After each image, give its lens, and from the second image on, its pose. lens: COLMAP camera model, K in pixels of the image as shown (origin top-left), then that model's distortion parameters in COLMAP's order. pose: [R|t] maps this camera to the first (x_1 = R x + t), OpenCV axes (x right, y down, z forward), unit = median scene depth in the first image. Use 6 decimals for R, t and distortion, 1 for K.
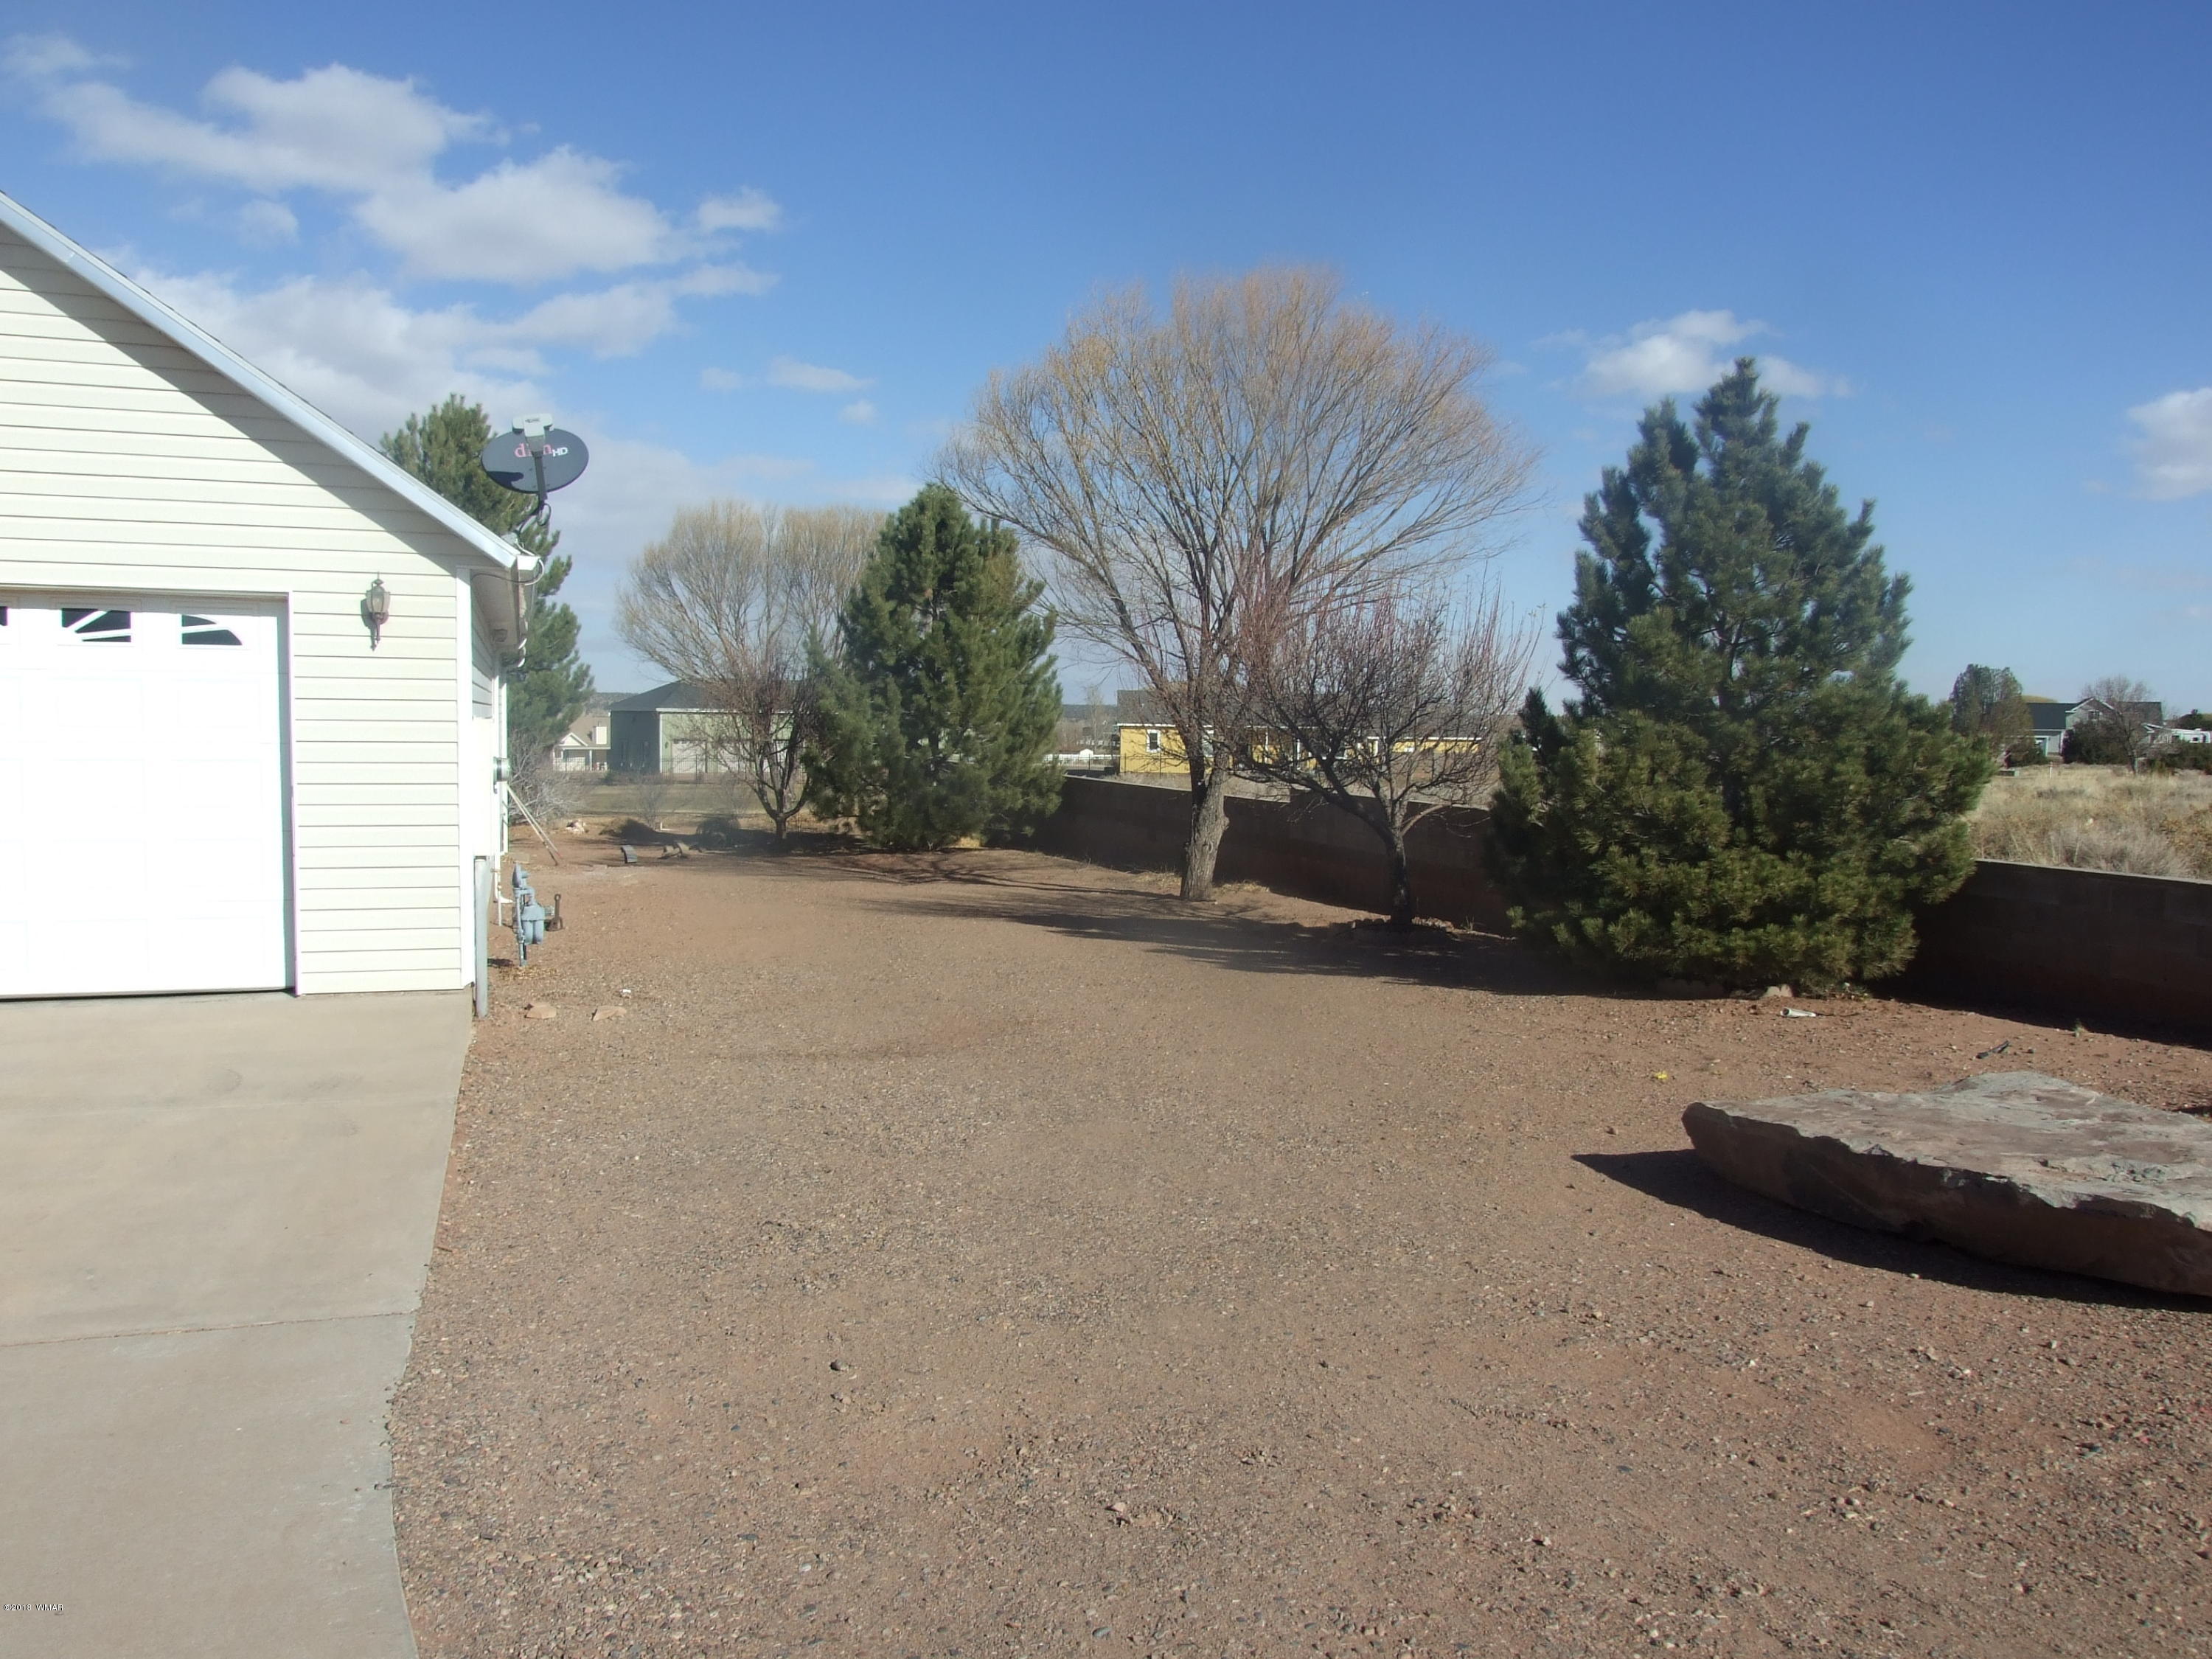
lens RADIAL K [[1745.7, 0, 1116.0], [0, 1745.7, 845.7], [0, 0, 1]] dist [-0.065465, 0.064644]
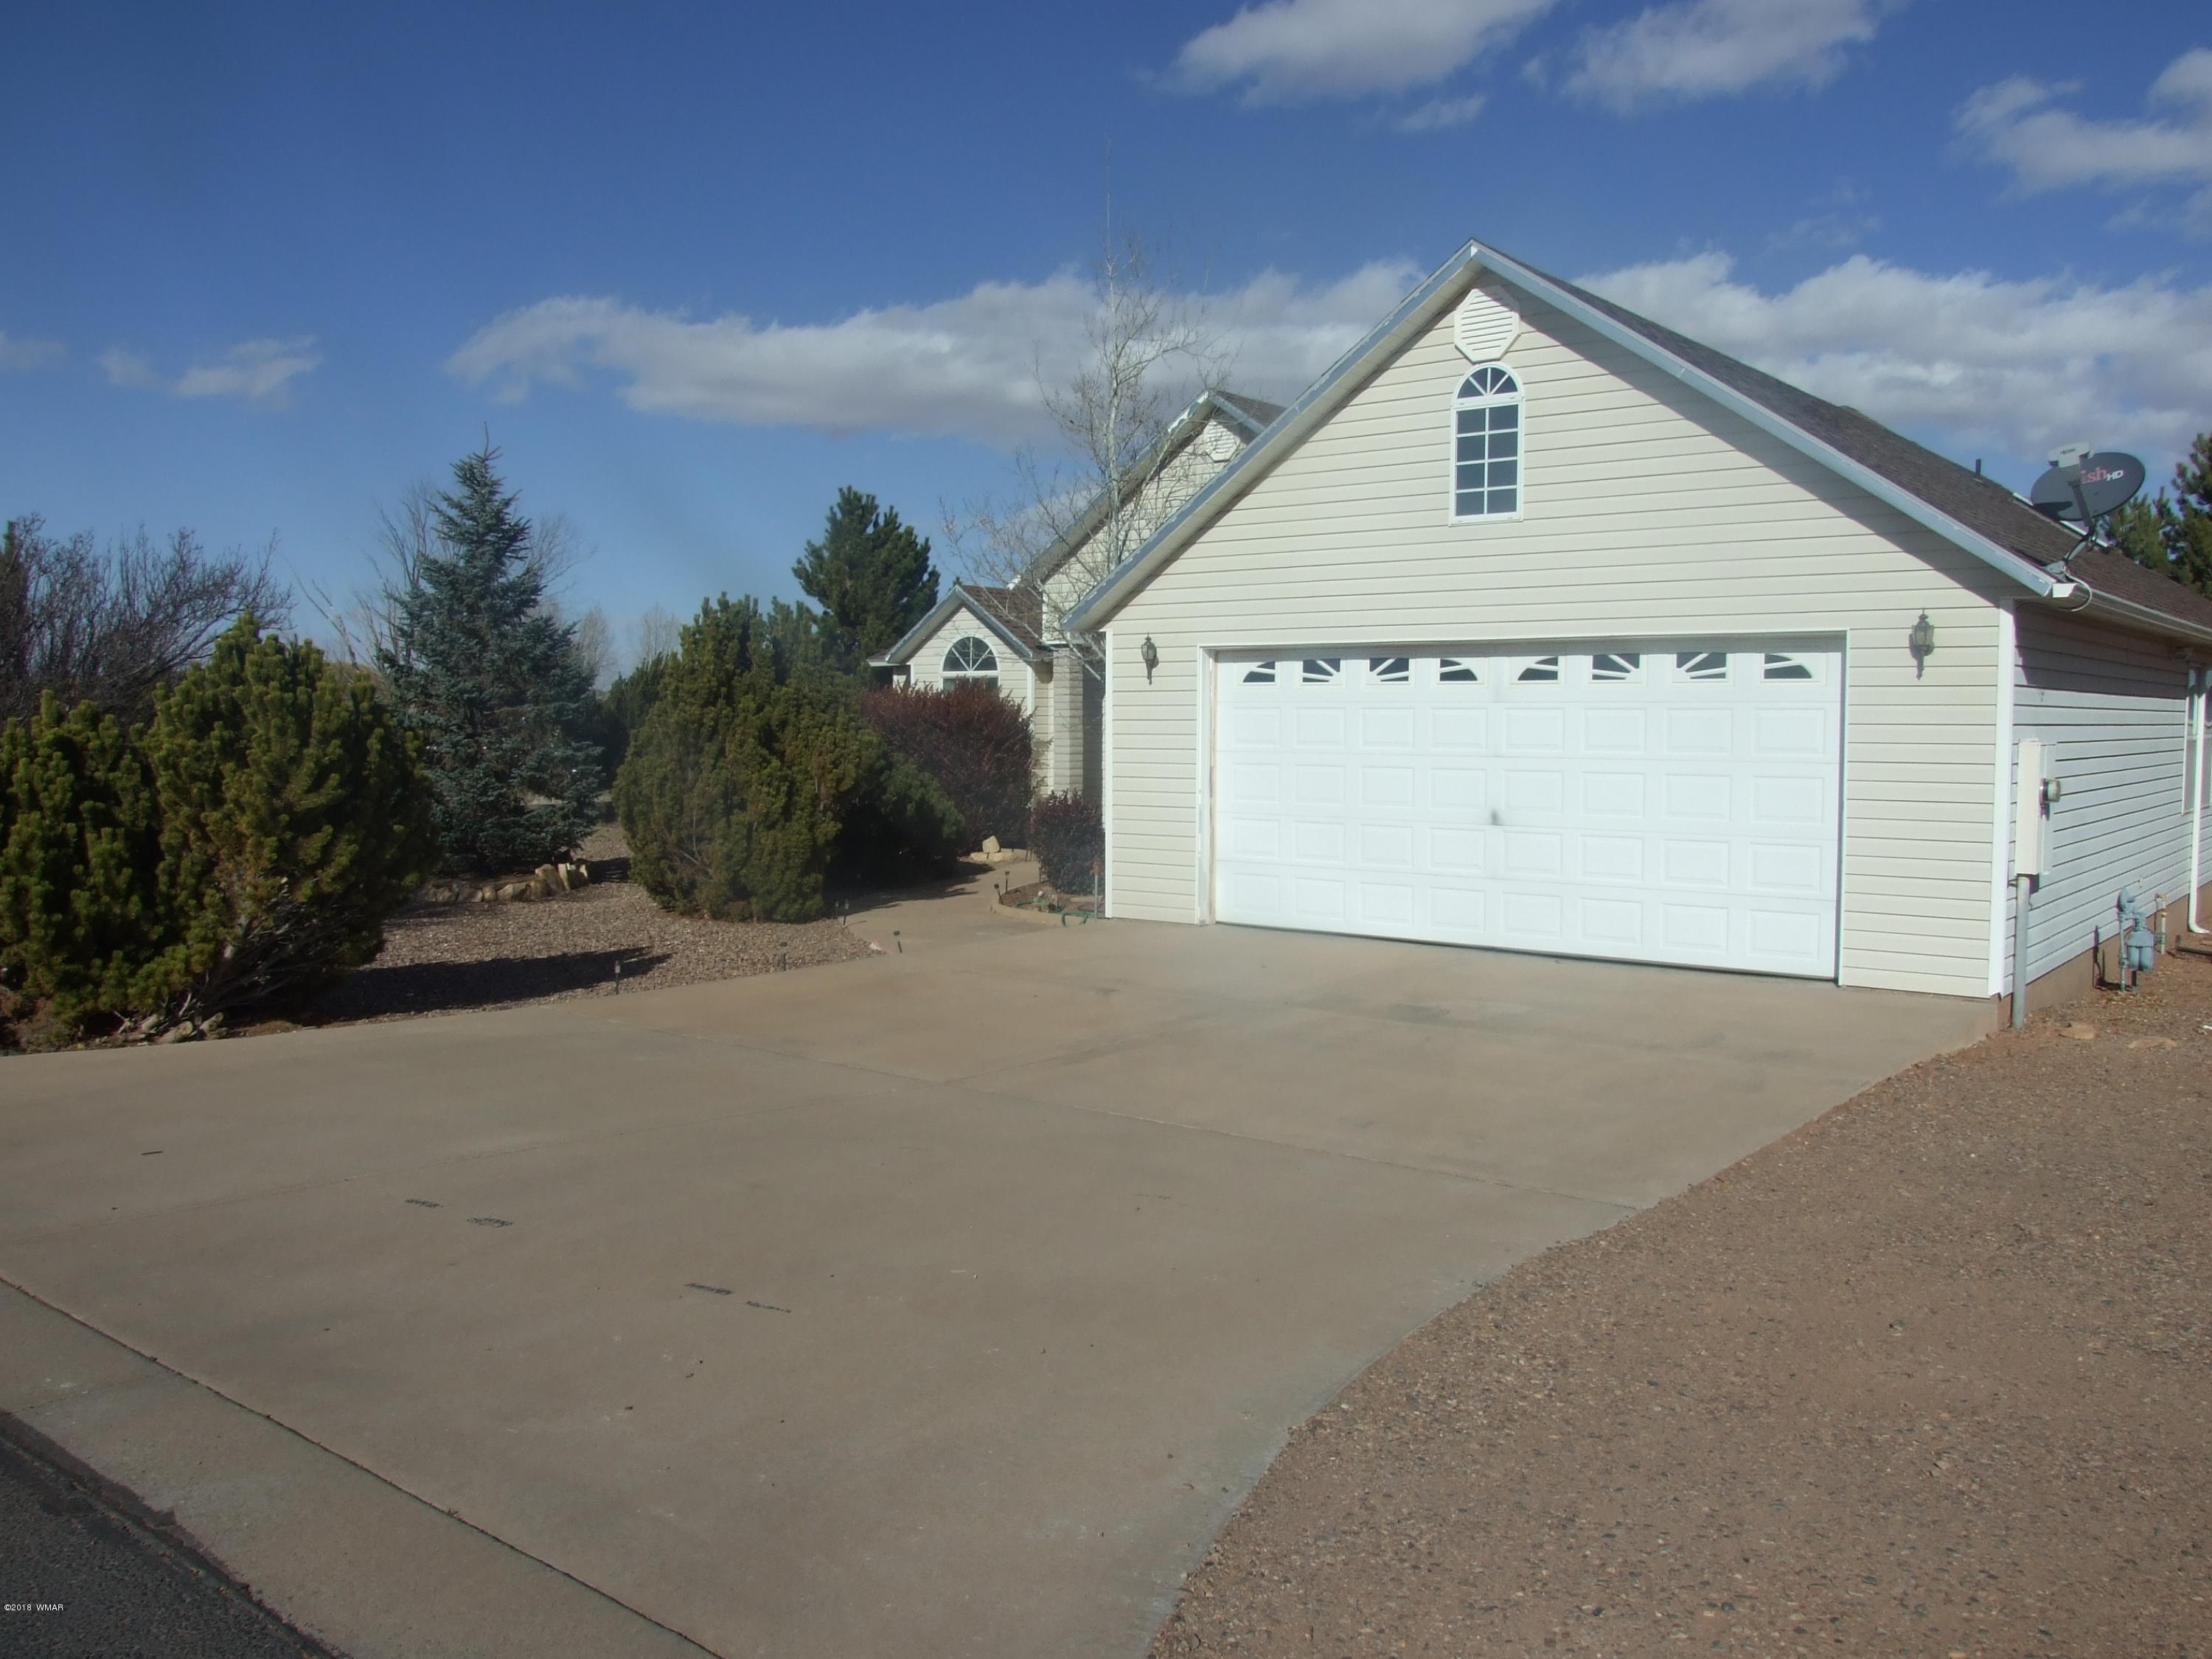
lens RADIAL K [[1745.7, 0, 1116.0], [0, 1745.7, 845.7], [0, 0, 1]] dist [-0.065465, 0.064644]
pose [[0.544619, 0.048220, -0.837296, 0.219099], [-0.055754, 0.998219, 0.021222, -0.002683], [0.836828, 0.035124, 0.546337, -0.020686]]
